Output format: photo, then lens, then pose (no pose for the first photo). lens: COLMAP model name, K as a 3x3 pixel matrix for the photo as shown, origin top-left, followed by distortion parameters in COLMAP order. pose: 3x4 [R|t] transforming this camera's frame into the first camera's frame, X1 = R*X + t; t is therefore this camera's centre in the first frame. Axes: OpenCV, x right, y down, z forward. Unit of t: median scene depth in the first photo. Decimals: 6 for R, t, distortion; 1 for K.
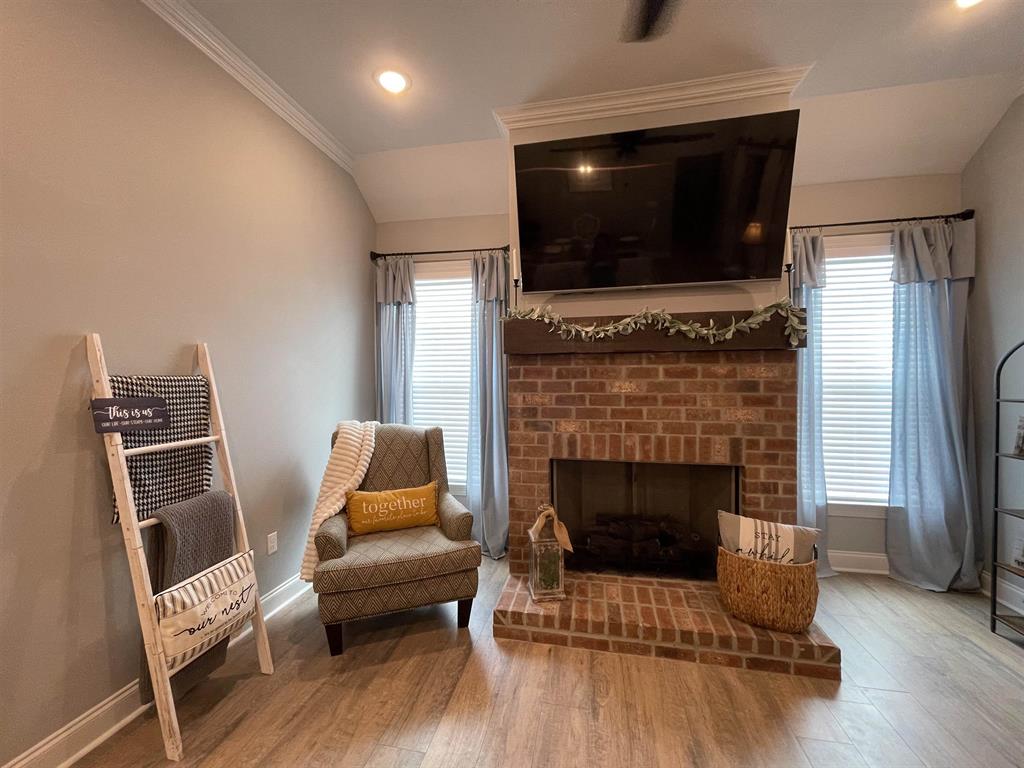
lens RADIAL K [[414.8, 0, 509.4], [0, 414.8, 381.4], [0, 0, 1]] dist [0.000271, -0.001299]
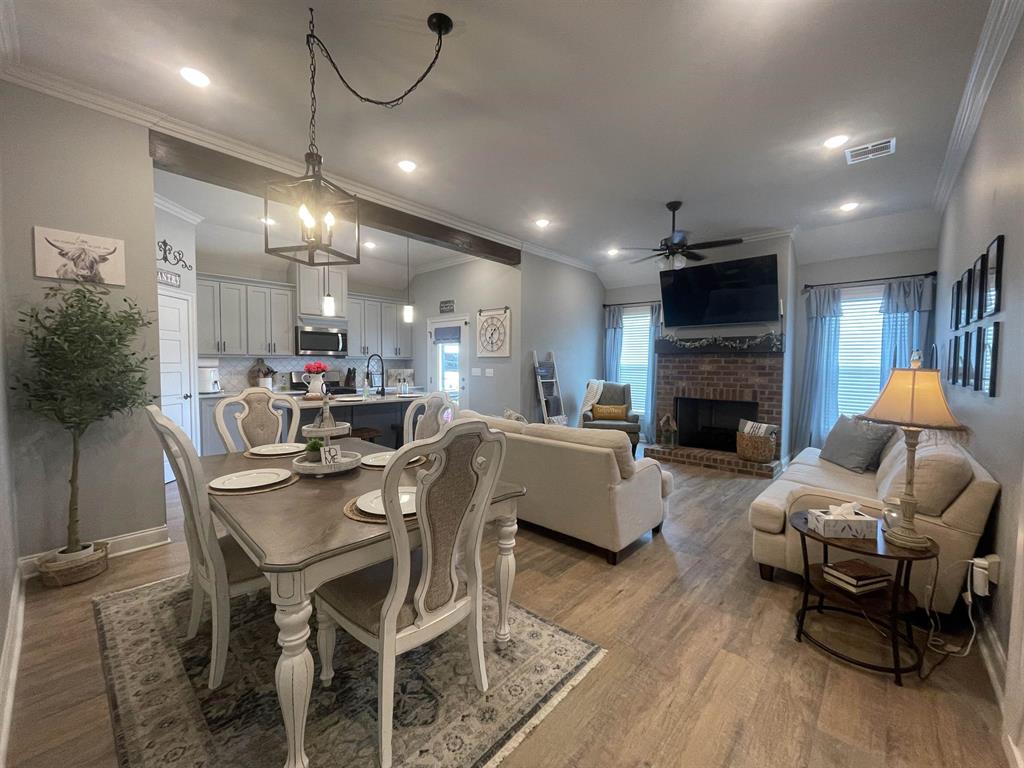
lens RADIAL K [[414.8, 0, 508.1], [0, 414.8, 381.9], [0, 0, 1]] dist [0.000271, -0.001299]
pose [[0.858280, 0.033915, -0.512059, 0.539406], [-0.014462, 0.999016, 0.041928, 0.013655], [0.512977, -0.028581, 0.857926, -1.667884]]
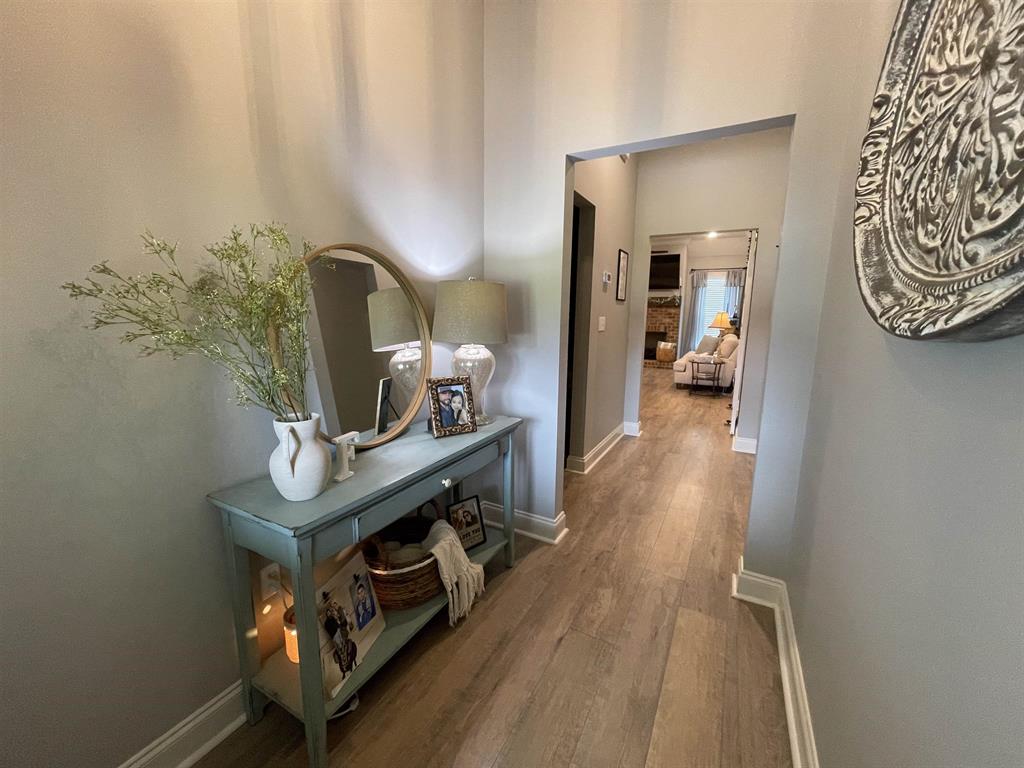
lens RADIAL K [[414.8, 0, 512.1], [0, 414.8, 383.9], [0, 0, 1]] dist [0.000271, -0.001299]
pose [[0.956240, 0.065525, -0.285152, 0.278638], [-0.015878, 0.984785, 0.173050, 0.008649], [0.292153, -0.160949, 0.942731, -3.650184]]
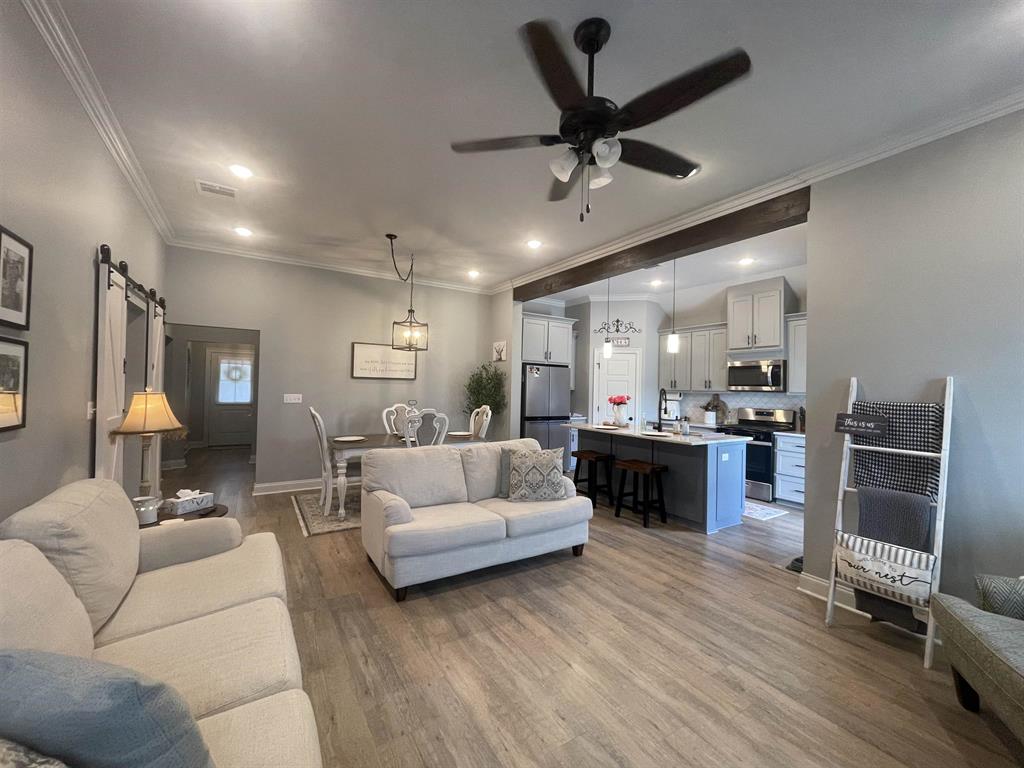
lens RADIAL K [[414.8, 0, 511.1], [0, 414.8, 384.6], [0, 0, 1]] dist [0.000271, -0.001299]
pose [[-0.722369, -0.017255, -0.691292, 0.853231], [-0.023218, 0.999730, -0.000693, -0.032540], [0.691117, 0.015549, -0.722575, 0.839835]]
